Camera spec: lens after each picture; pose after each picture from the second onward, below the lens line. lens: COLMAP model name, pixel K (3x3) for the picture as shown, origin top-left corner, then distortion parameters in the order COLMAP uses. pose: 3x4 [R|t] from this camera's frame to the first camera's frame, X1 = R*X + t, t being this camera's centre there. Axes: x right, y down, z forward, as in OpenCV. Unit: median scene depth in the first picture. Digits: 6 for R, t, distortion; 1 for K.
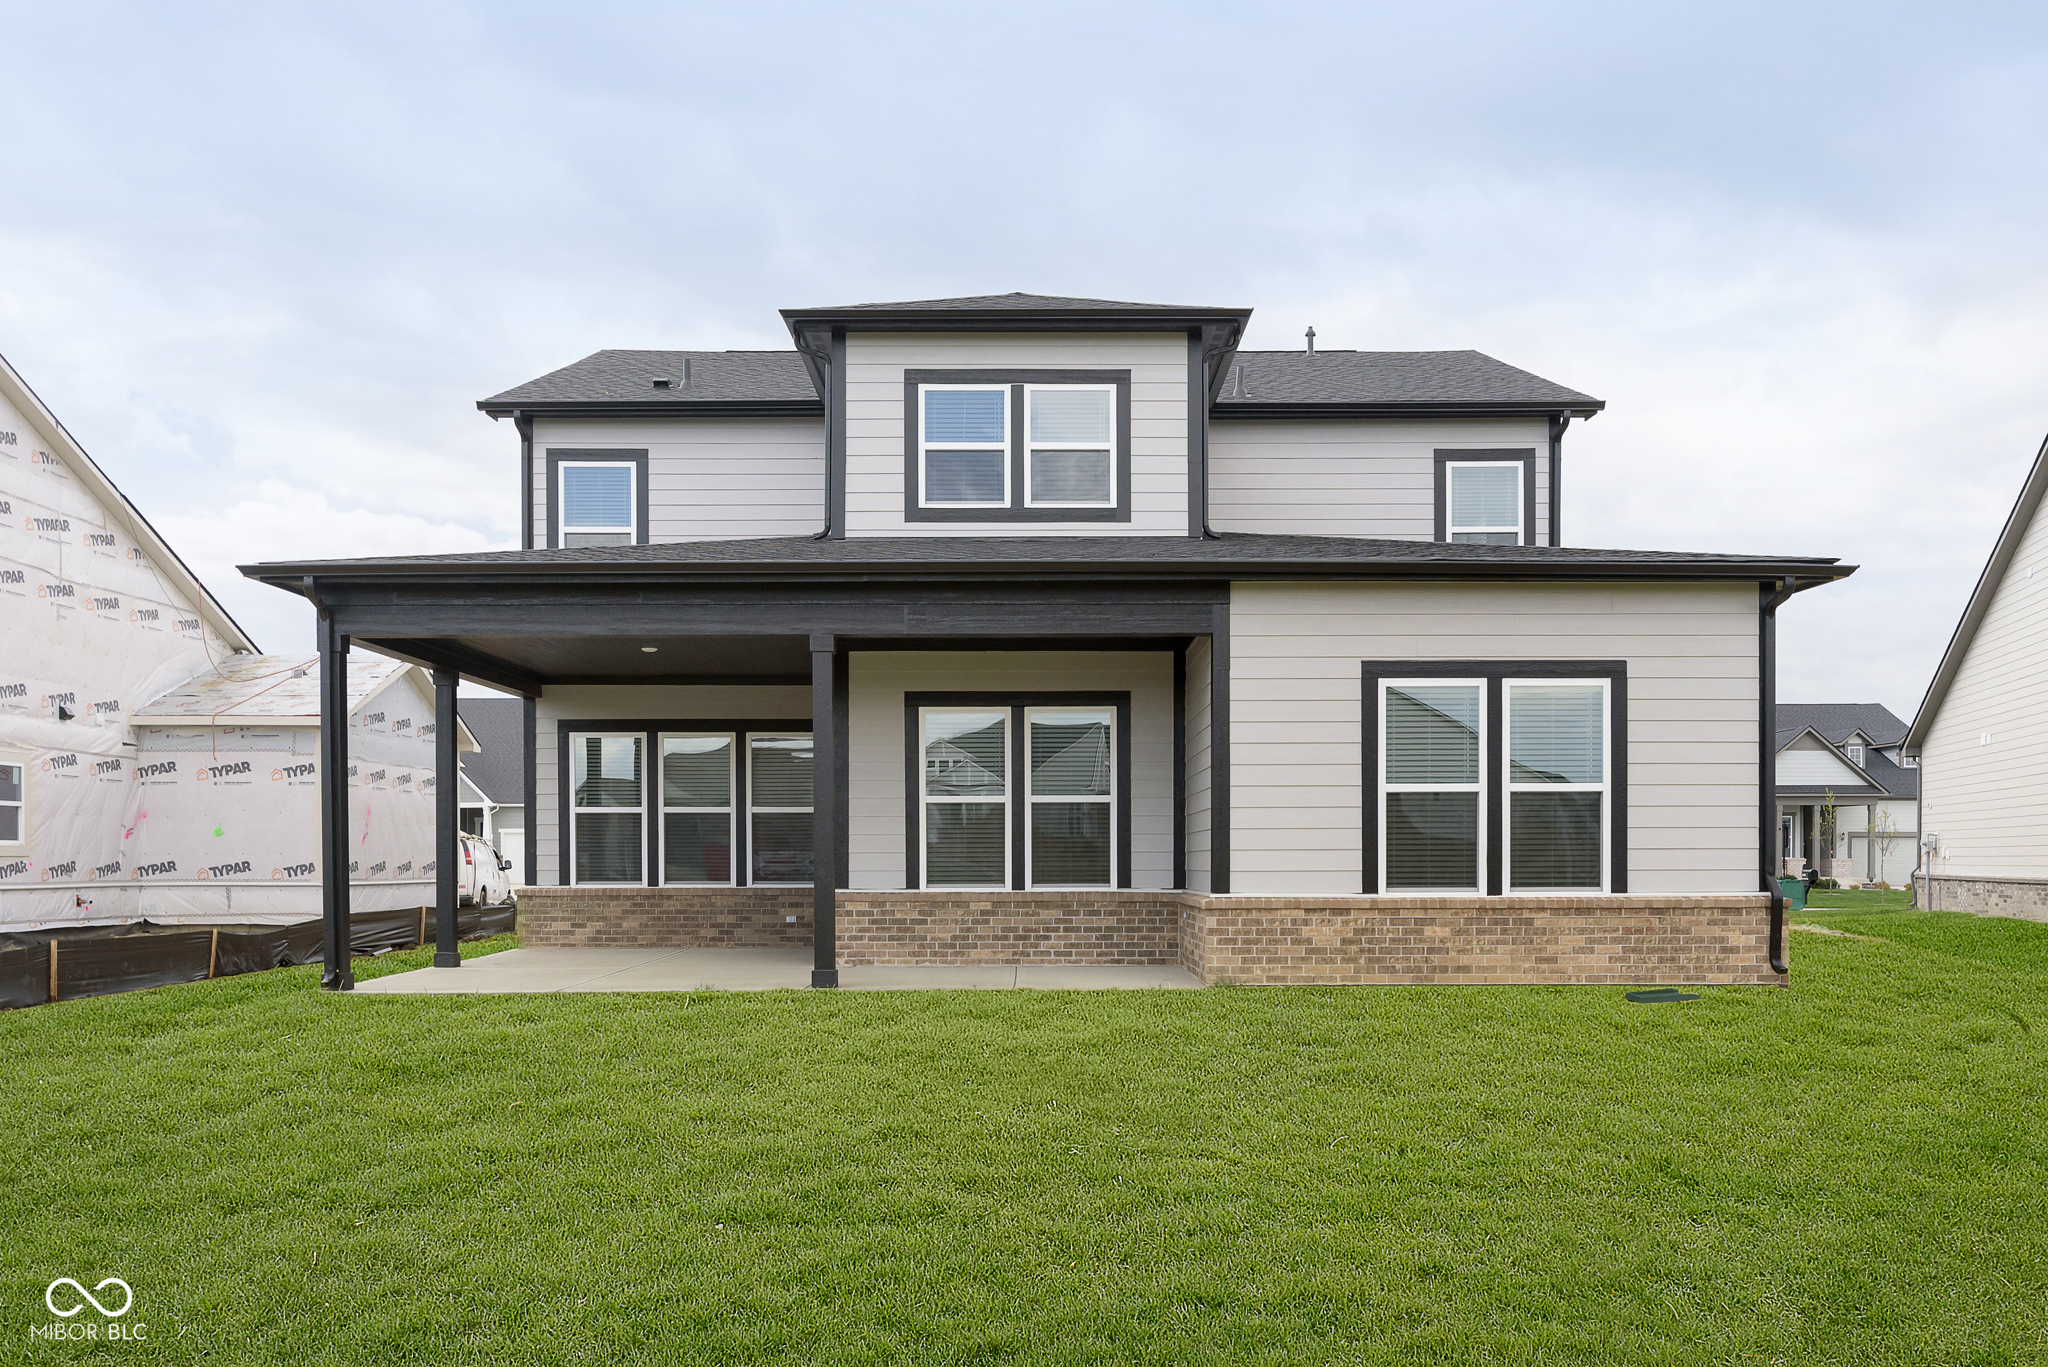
lens RADIAL K [[1437.5, 0, 1030.5], [0, 1437.5, 738.2], [0, 0, 1]] dist [-0.011051, 0.001168]
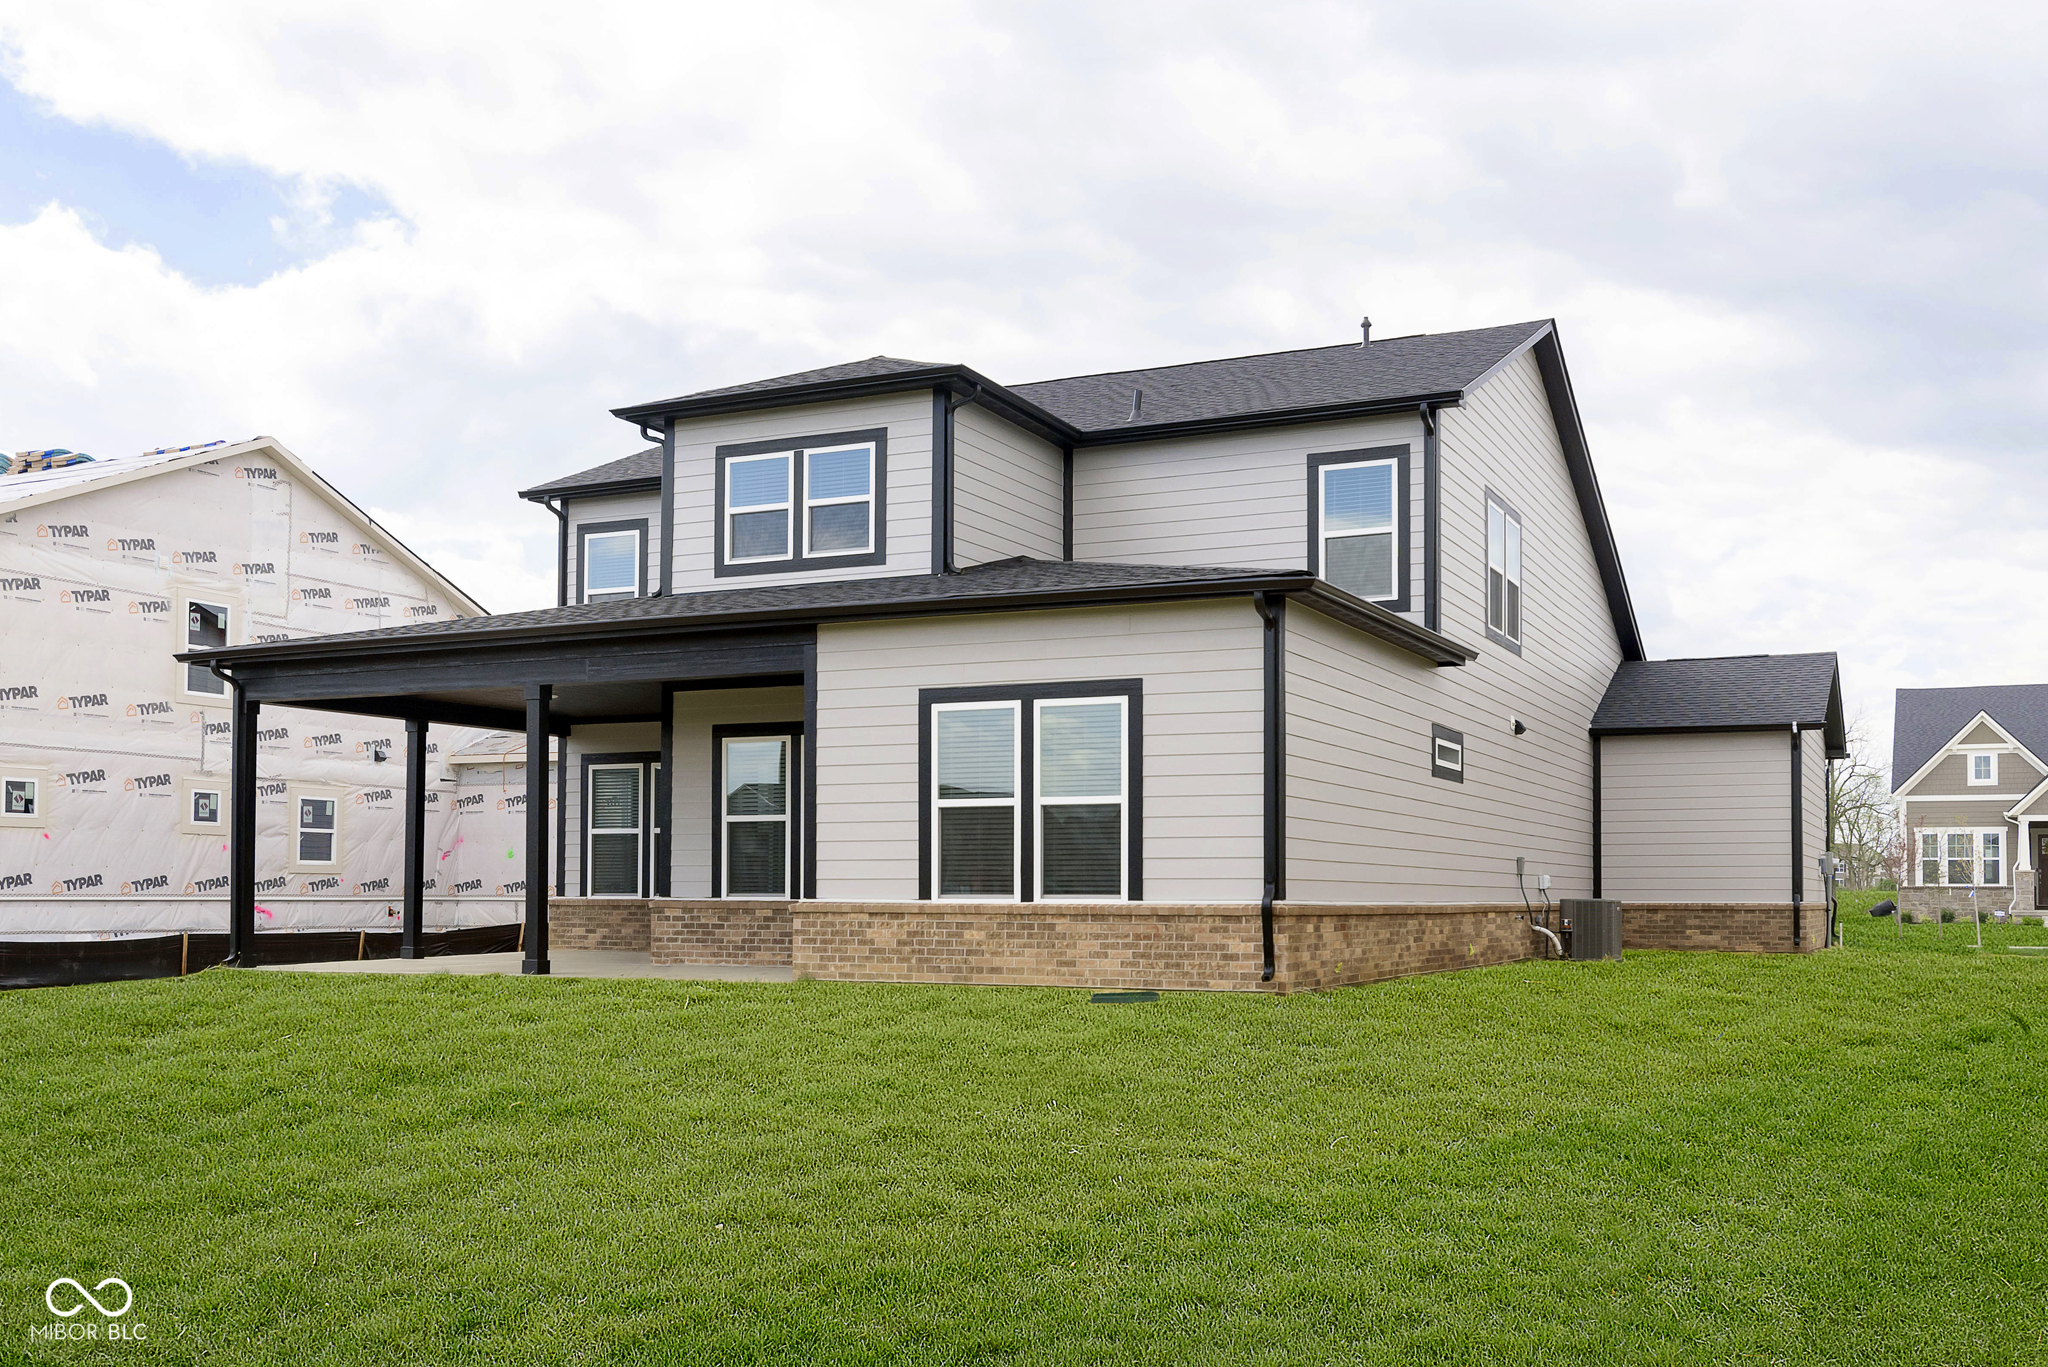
lens RADIAL K [[1572.3, 0, 1023.3], [0, 1572.3, 682.9], [0, 0, 1]] dist [-0.024437, -0.006327]
pose [[0.931171, -0.044693, -0.361834, 0.599171], [0.028811, 0.998375, -0.049171, 0.002608], [0.363444, 0.035362, 0.930945, -0.081161]]
